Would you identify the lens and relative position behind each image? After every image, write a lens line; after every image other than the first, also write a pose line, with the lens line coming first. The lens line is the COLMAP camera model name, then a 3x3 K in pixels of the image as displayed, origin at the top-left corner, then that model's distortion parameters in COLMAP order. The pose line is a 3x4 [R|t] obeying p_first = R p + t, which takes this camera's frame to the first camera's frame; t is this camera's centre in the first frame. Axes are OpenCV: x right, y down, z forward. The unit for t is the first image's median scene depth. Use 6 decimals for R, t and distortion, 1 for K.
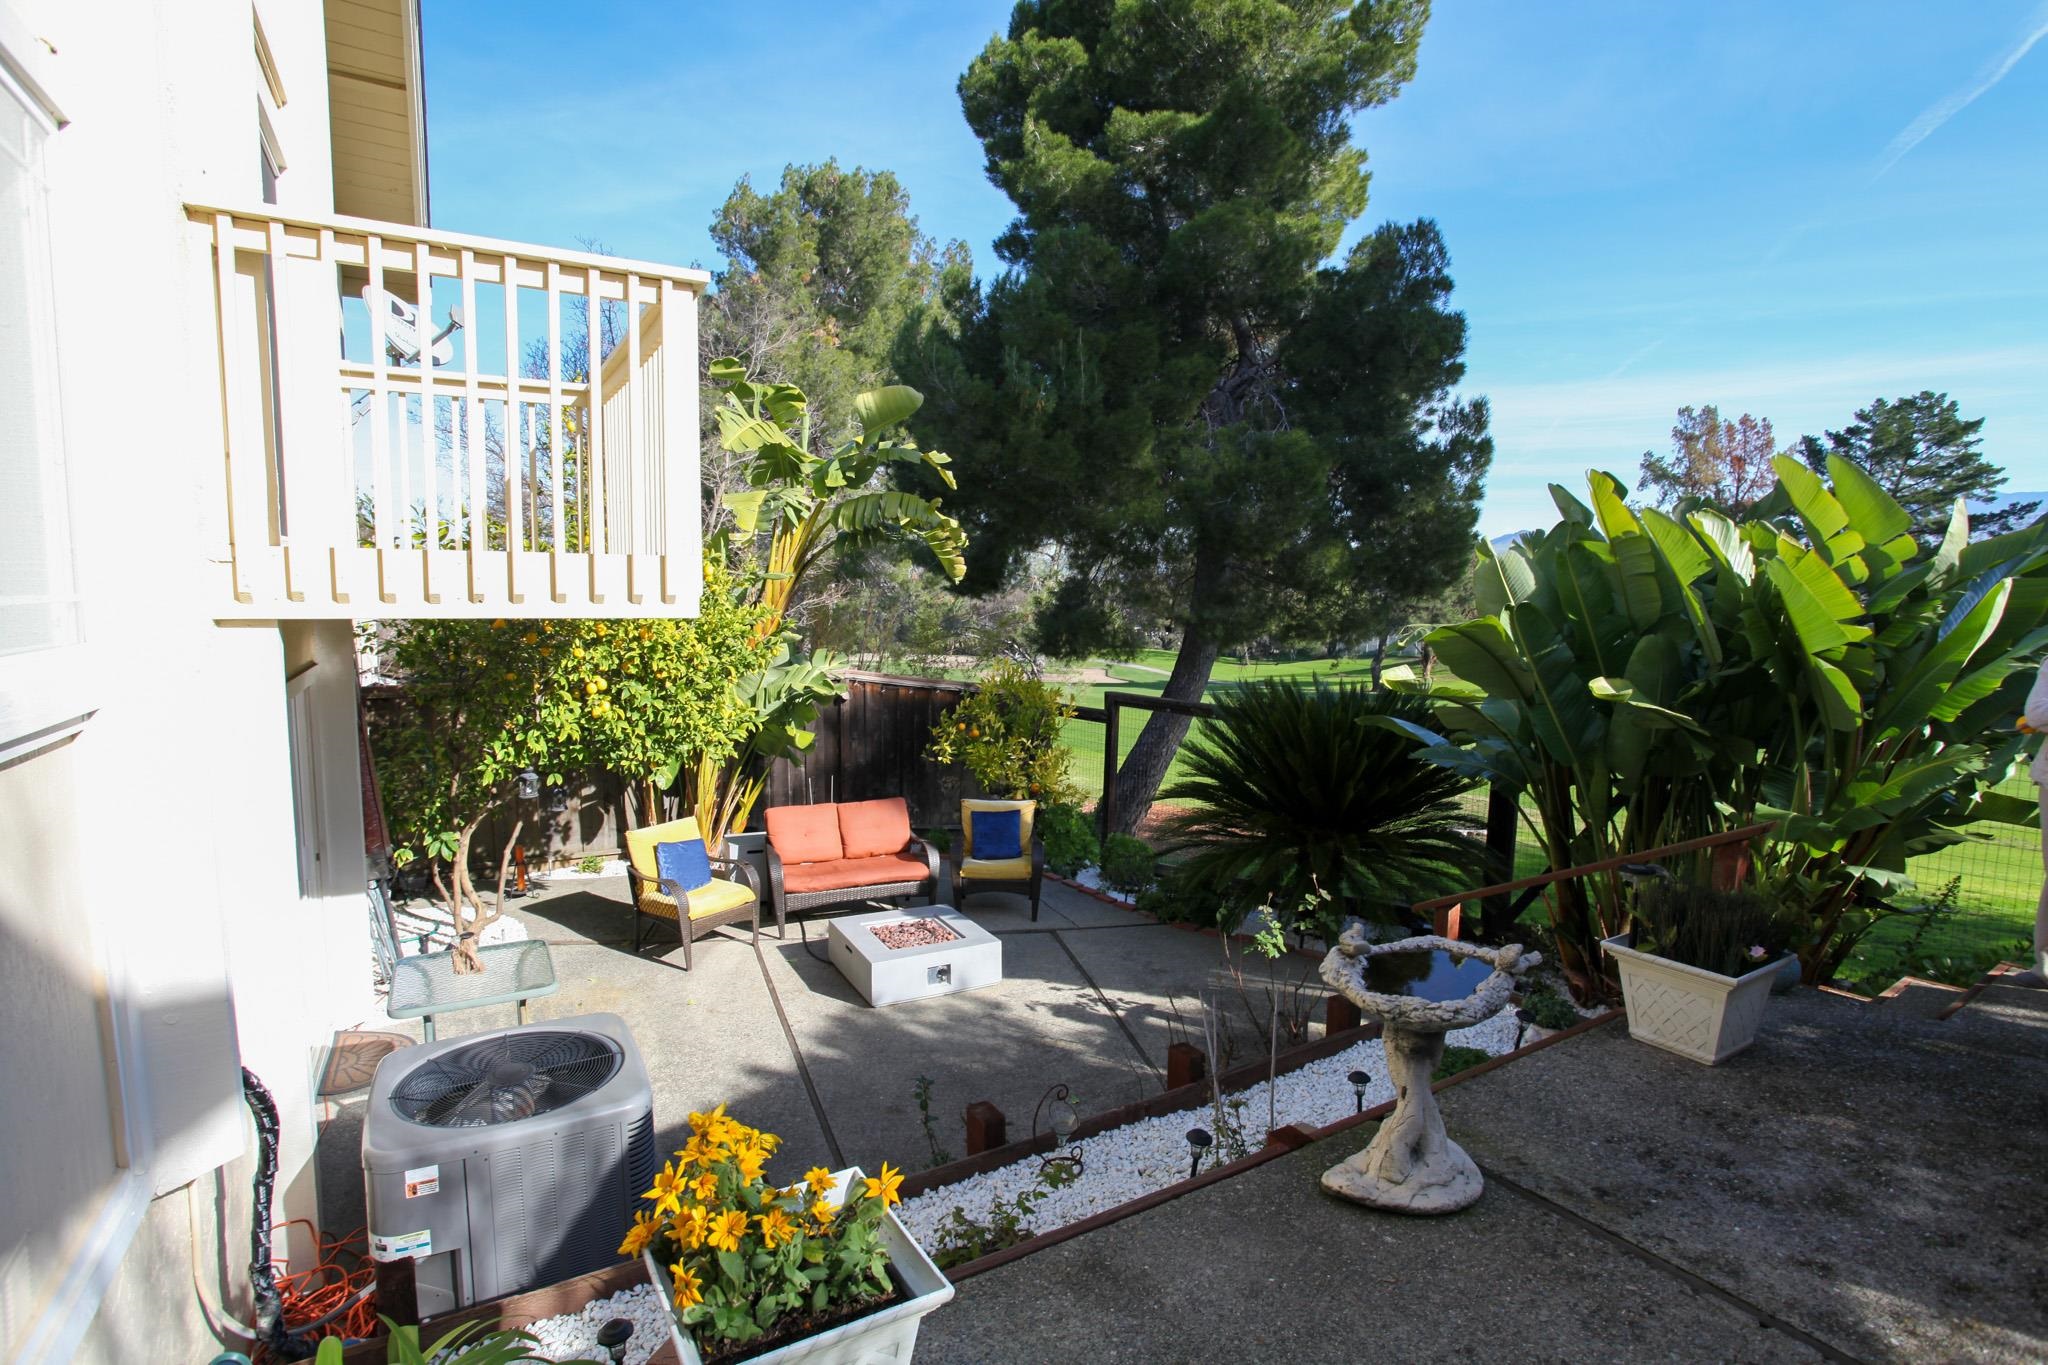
lens RADIAL K [[1005.6, 0, 1023.5], [0, 1005.6, 677.8], [0, 0, 1]] dist [-0.061673, 0.022771]
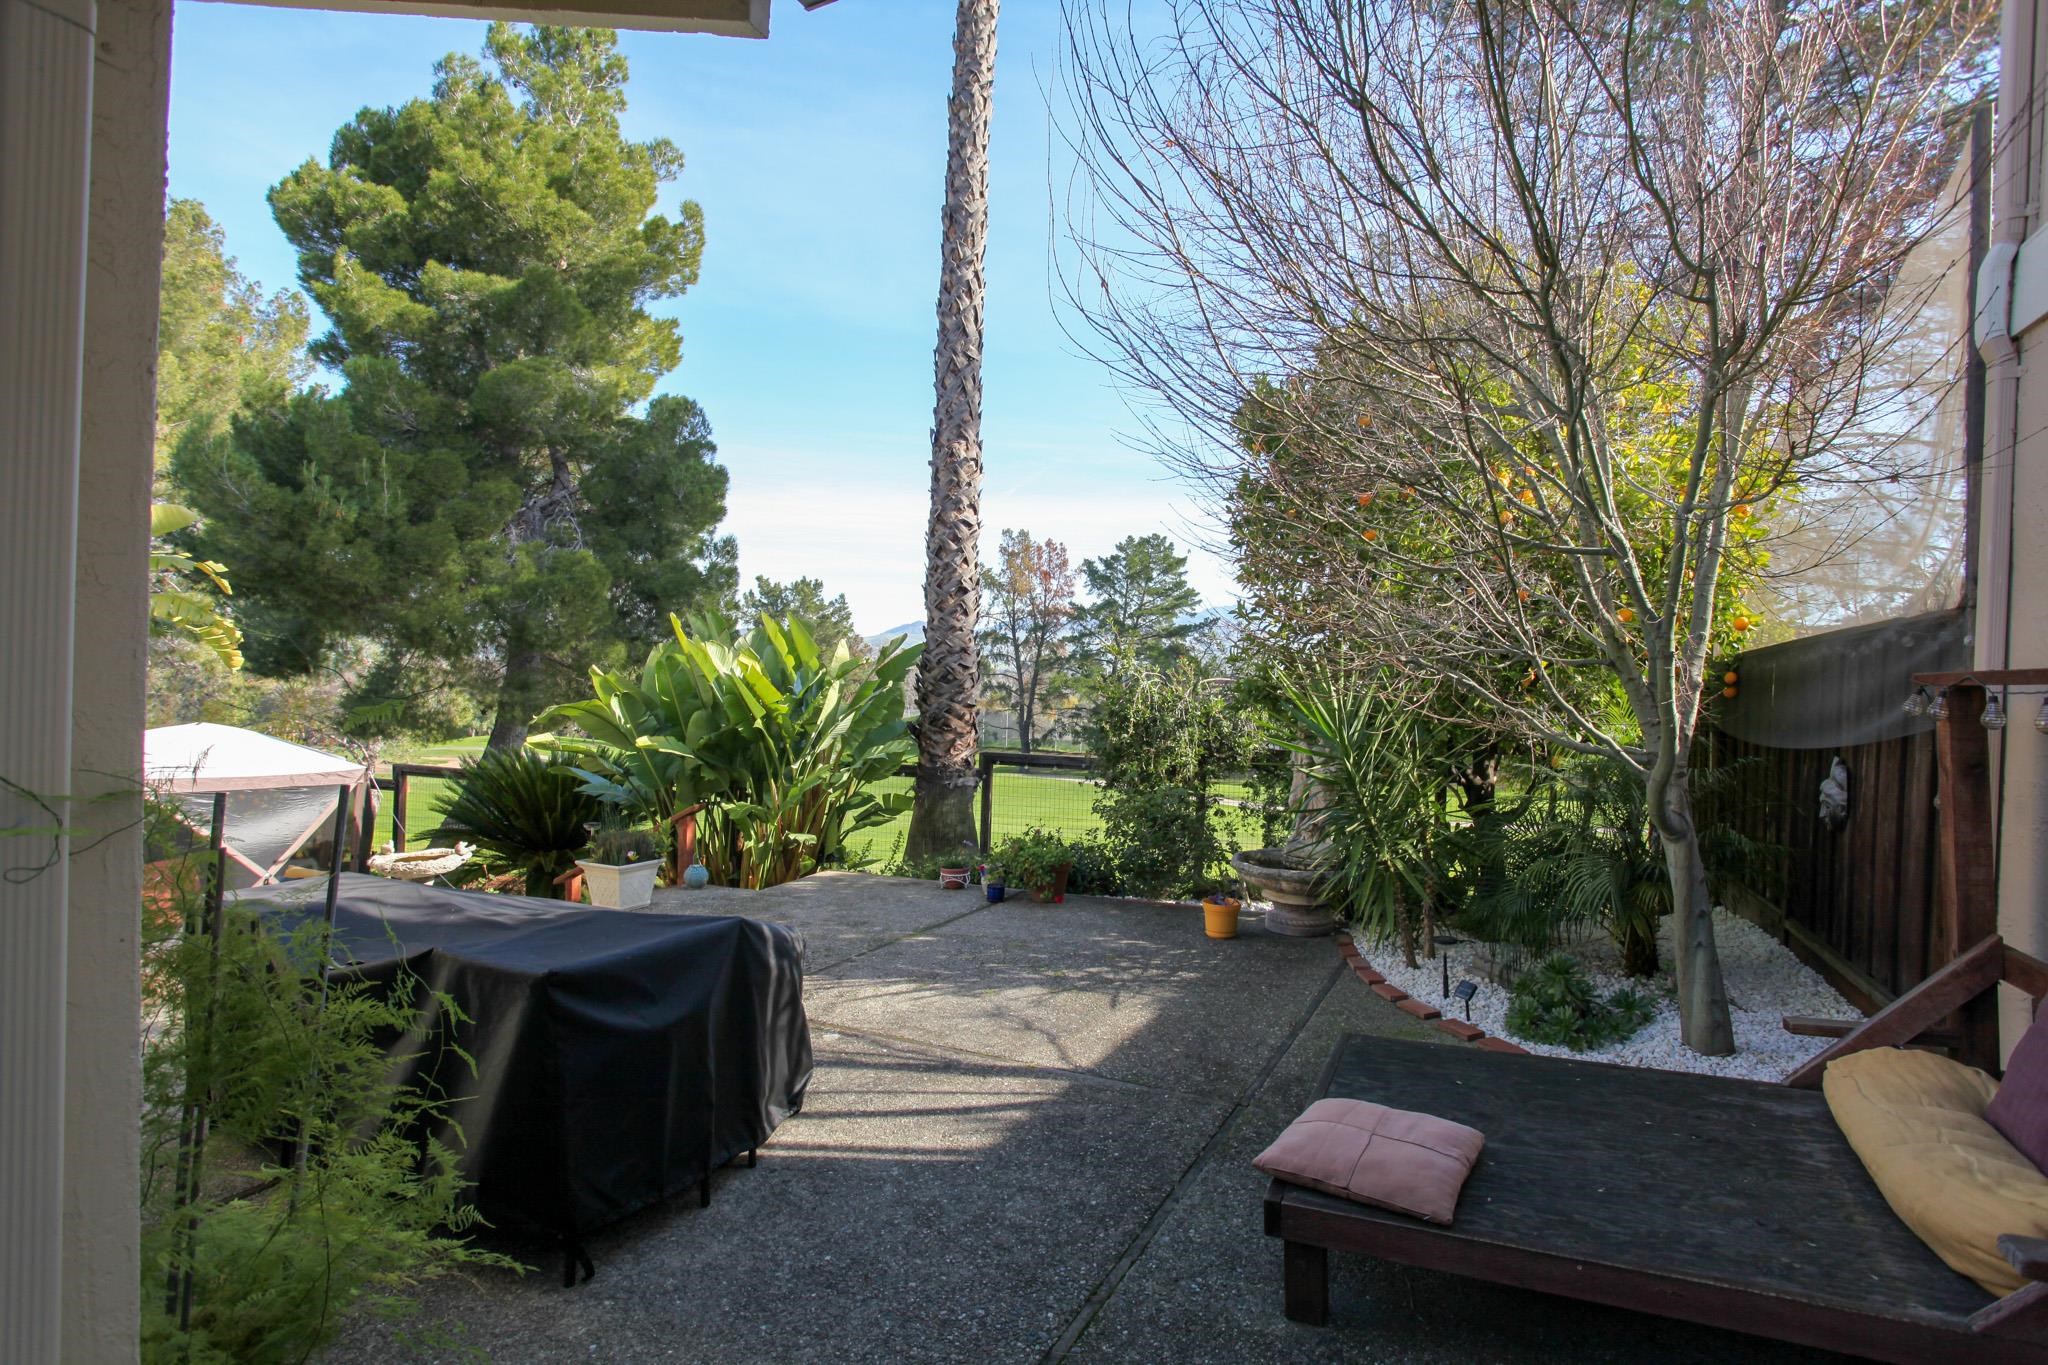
lens RADIAL K [[1005.6, 0, 1038.9], [0, 1005.6, 689.0], [0, 0, 1]] dist [-0.061673, 0.022771]
pose [[0.835663, 0.005089, 0.549219, 0.063817], [0.034170, 0.997538, -0.061235, 0.017982], [-0.548178, 0.069939, 0.833432, -0.313281]]
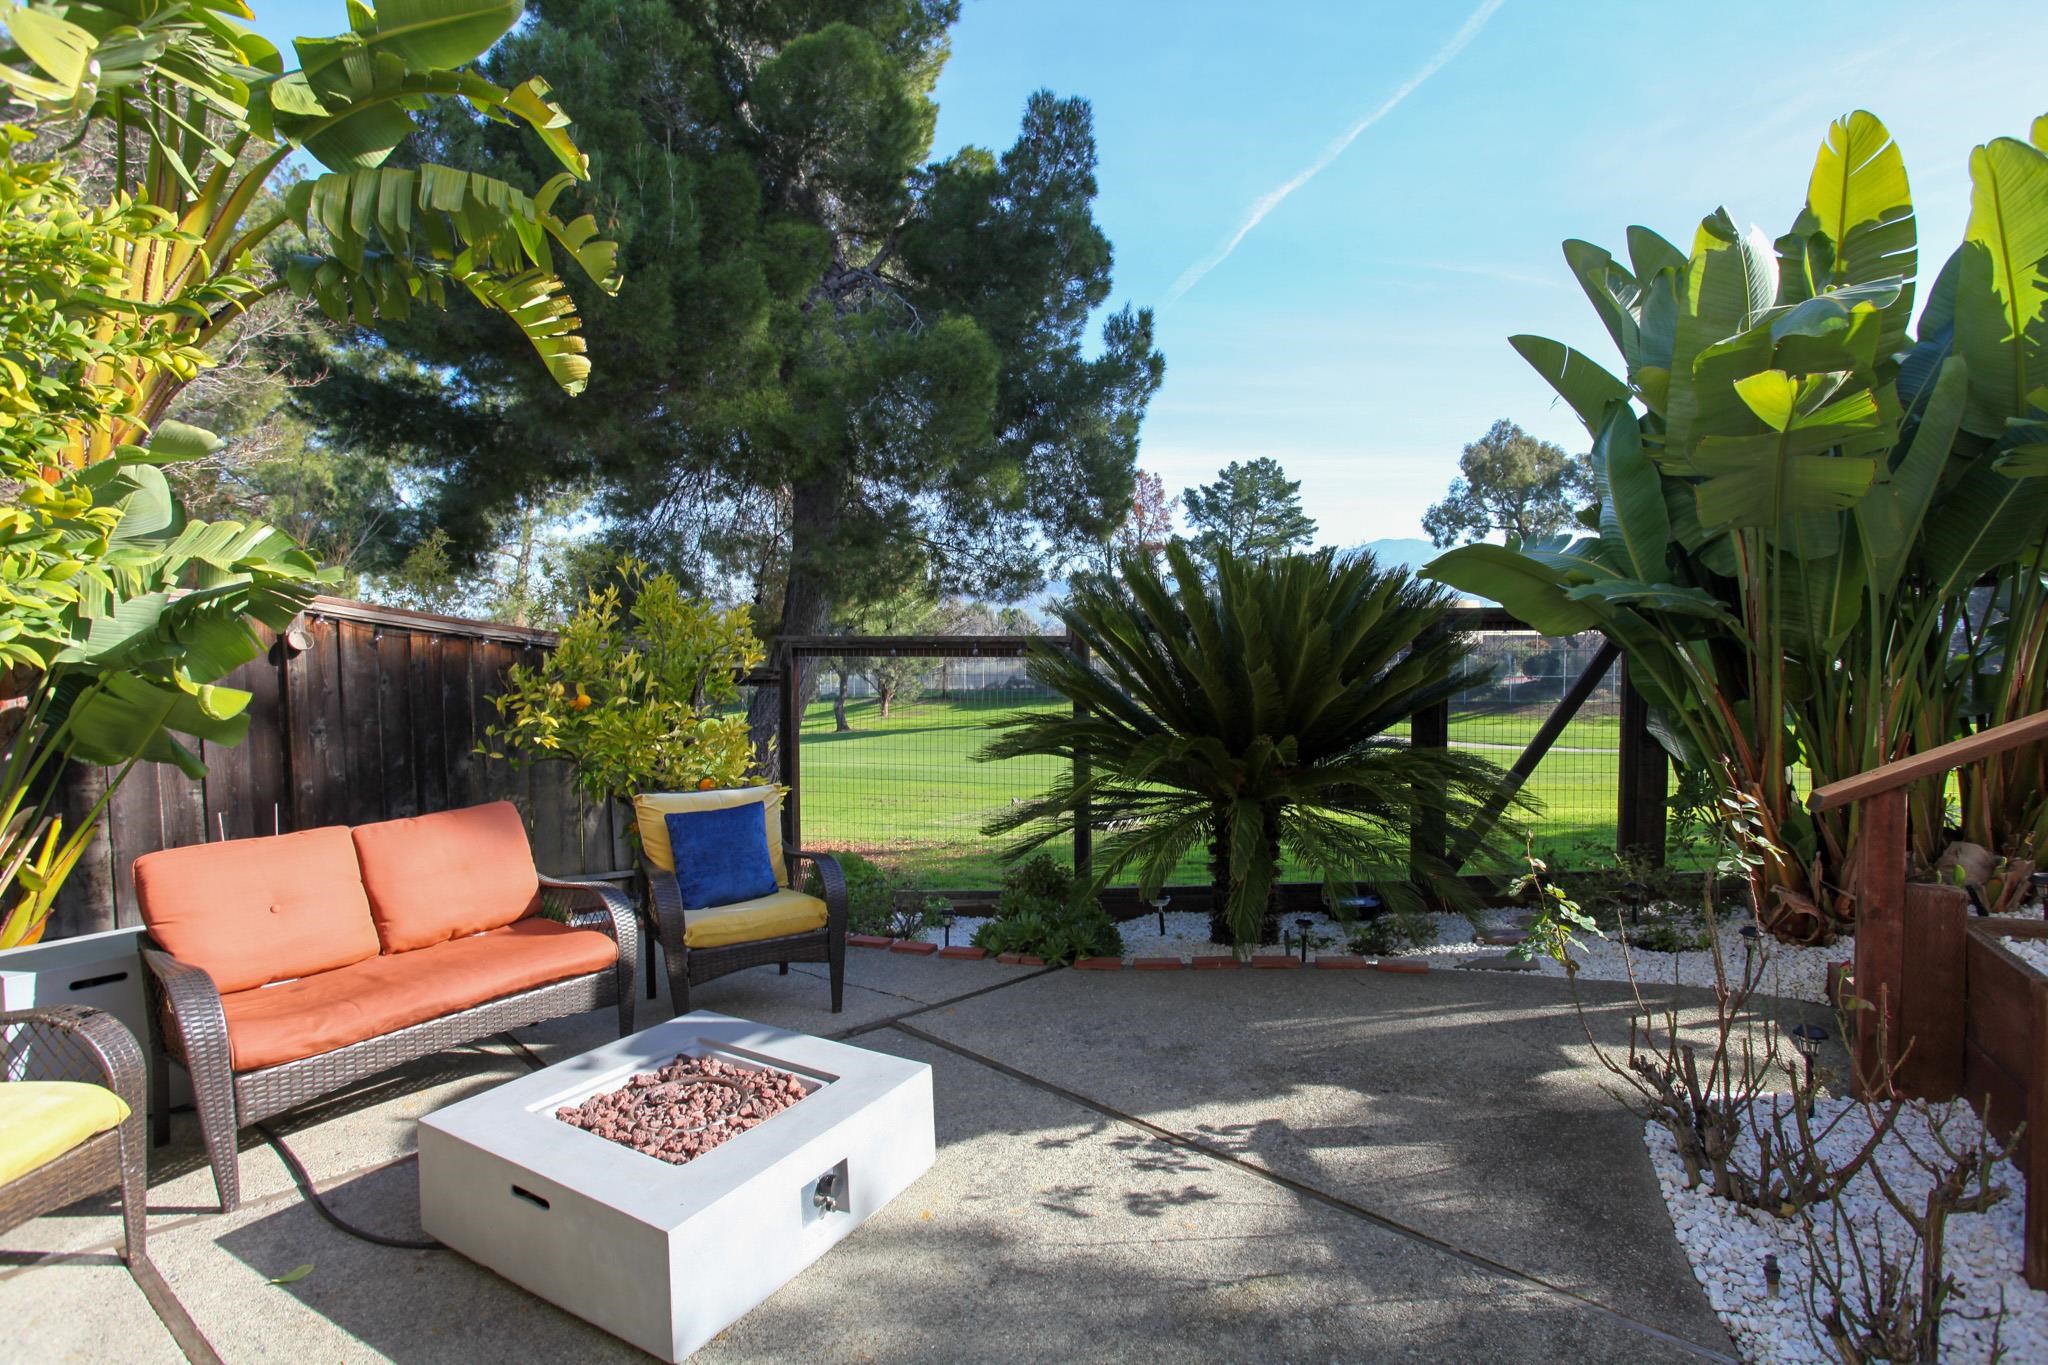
lens RADIAL K [[1005.6, 0, 1027.0], [0, 1005.6, 677.8], [0, 0, 1]] dist [-0.061673, 0.022771]
pose [[0.848537, -0.041623, 0.527496, -0.100026], [0.071868, 0.996729, -0.036960, 0.062105], [-0.524232, 0.069272, 0.848753, 0.314898]]
